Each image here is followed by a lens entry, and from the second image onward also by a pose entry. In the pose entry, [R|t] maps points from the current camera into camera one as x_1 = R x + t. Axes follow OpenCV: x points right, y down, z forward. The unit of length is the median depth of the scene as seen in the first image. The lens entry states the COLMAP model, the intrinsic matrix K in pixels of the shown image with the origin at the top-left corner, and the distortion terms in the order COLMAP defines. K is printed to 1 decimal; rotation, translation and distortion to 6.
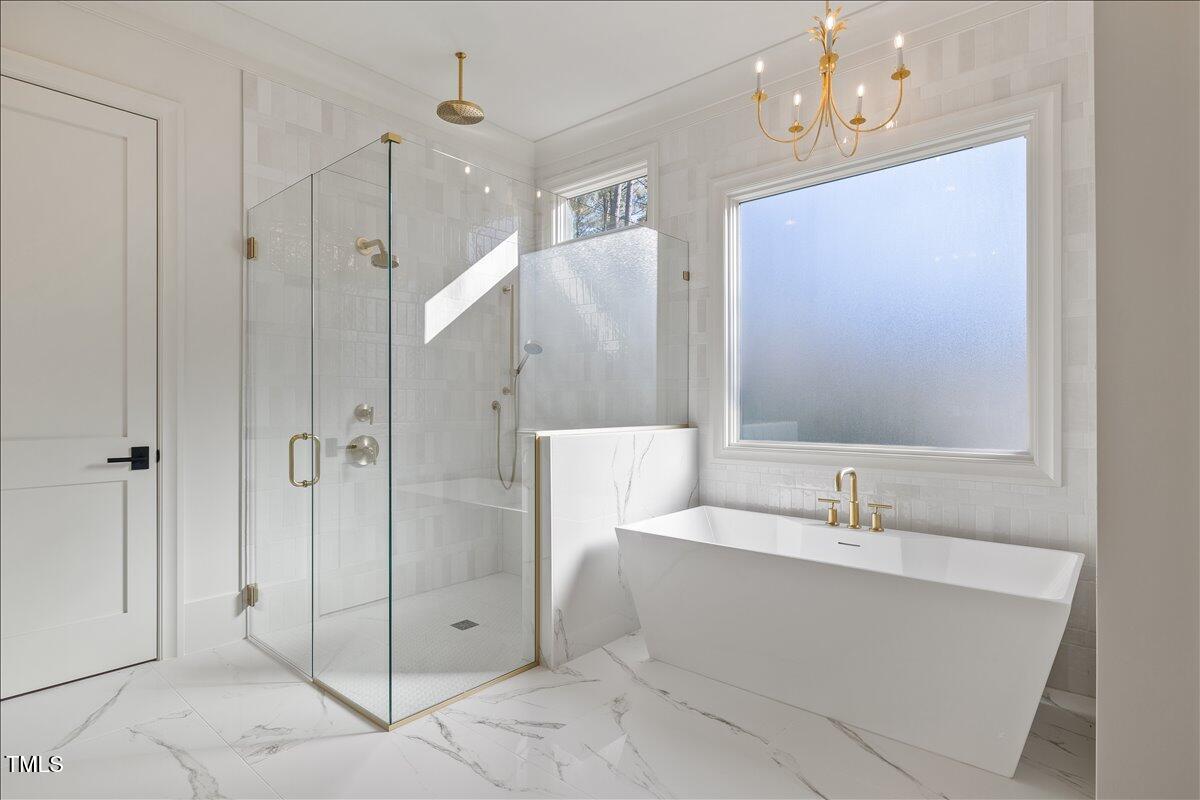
lens RADIAL K [[612.9, 0, 599.7], [0, 612.9, 403.0], [0, 0, 1]] dist [-0.003616, -0.000869]
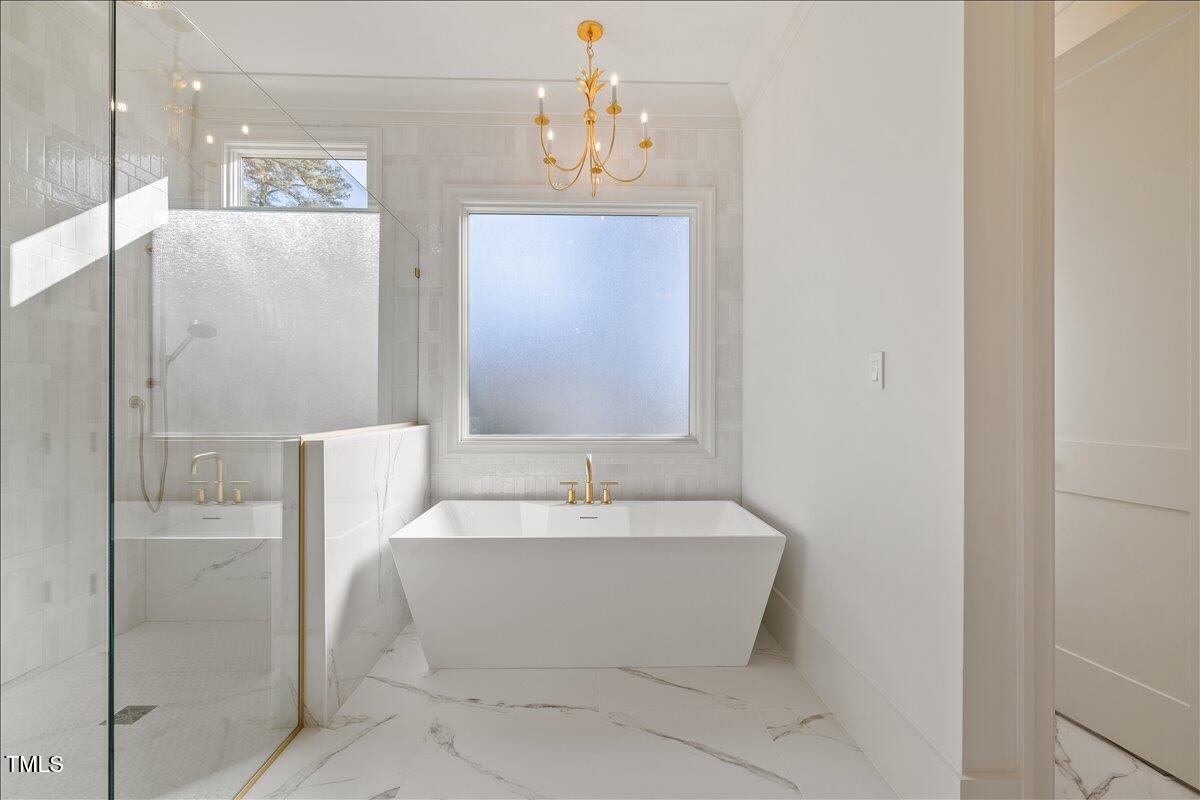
lens RADIAL K [[507.1, 0, 598.4], [0, 507.1, 400.7], [0, 0, 1]] dist [0.001503, 0.000526]
pose [[0.738735, 0.005208, 0.673976, -0.216370], [-0.005433, 0.999984, -0.001772, 0.000947], [-0.673974, -0.002352, 0.738751, 0.207719]]
